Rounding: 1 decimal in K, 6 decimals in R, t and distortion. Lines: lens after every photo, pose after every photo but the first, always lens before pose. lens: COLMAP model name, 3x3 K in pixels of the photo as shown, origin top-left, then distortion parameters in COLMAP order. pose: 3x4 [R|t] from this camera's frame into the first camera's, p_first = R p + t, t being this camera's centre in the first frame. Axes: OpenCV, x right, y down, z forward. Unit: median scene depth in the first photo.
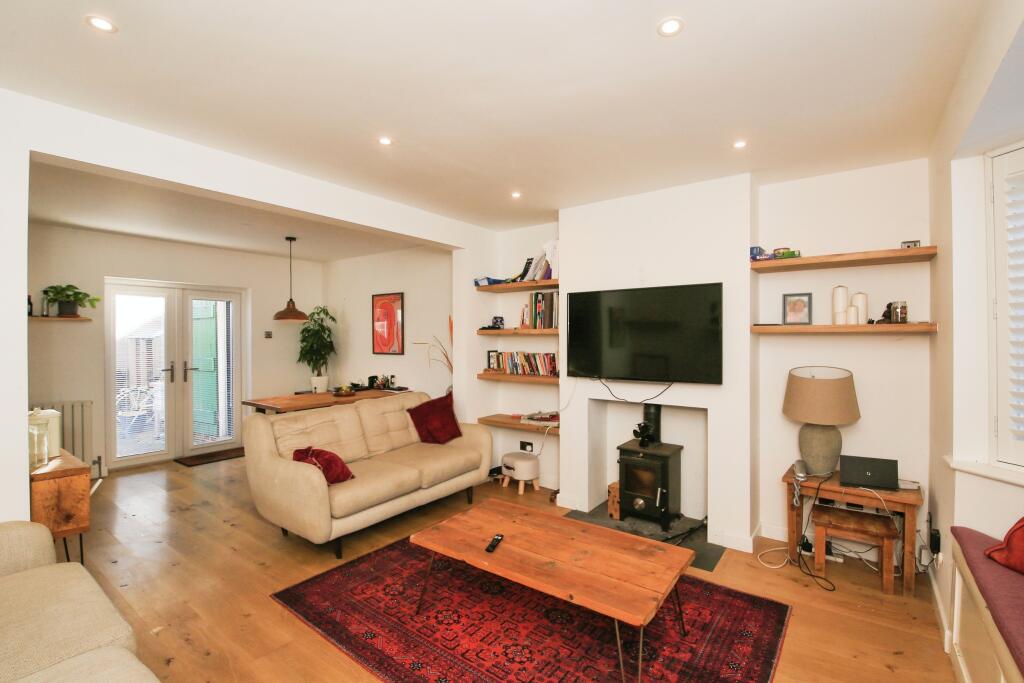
lens RADIAL K [[455.9, 0, 511.2], [0, 455.9, 346.1], [0, 0, 1]] dist [-0.001387, -0.000418]
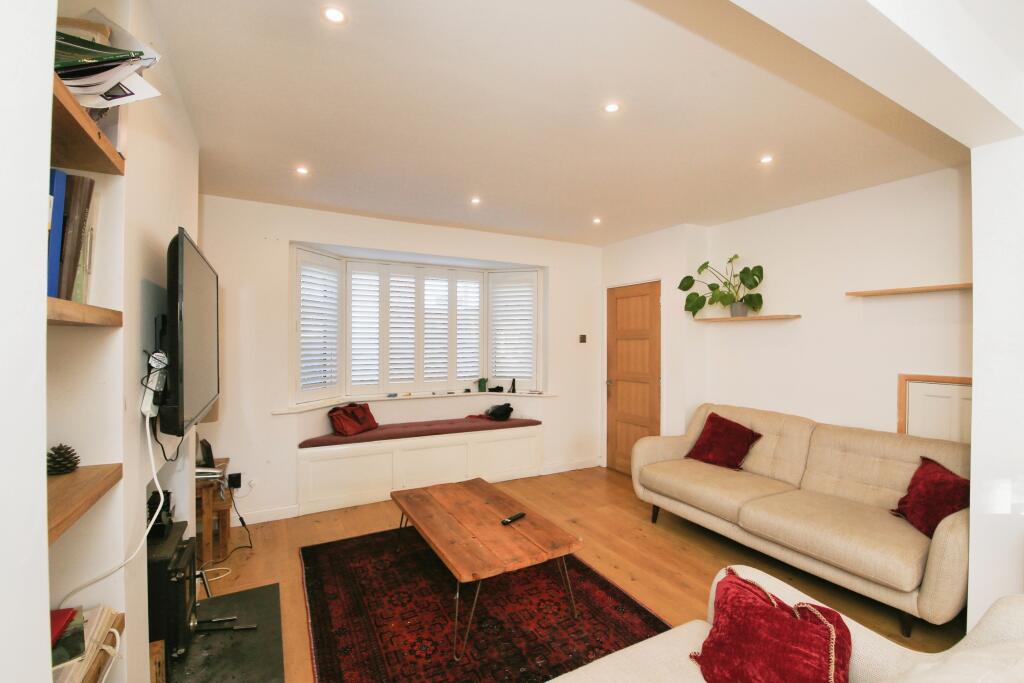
lens RADIAL K [[449.9, 0, 528.6], [0, 449.9, 335.2], [0, 0, 1]] dist [-0.001080, -0.000284]
pose [[-0.926027, 0.004835, 0.377426, -0.267810], [0.004317, 0.999988, -0.002219, -0.018986], [-0.377432, -0.000425, -0.926037, 1.078031]]
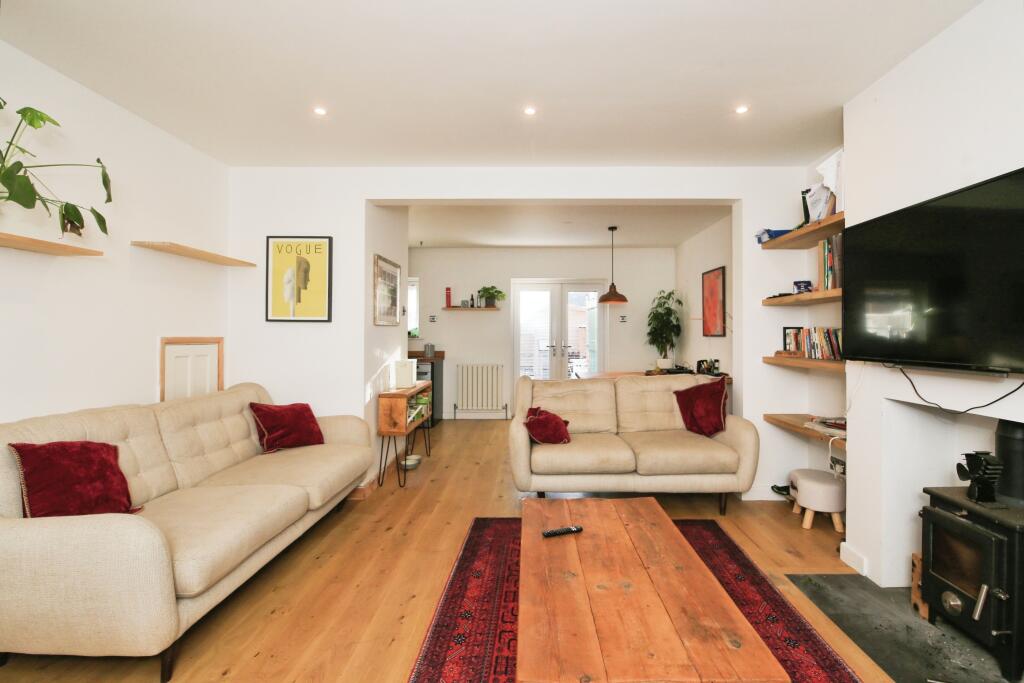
lens RADIAL K [[449.9, 0, 528.6], [0, 449.9, 335.2], [0, 0, 1]] dist [-0.001080, -0.000284]
pose [[0.597964, 0.004305, -0.801511, 0.314664], [-0.014532, 0.999879, -0.005471, 0.036265], [0.801391, 0.014919, 0.597955, 0.230719]]
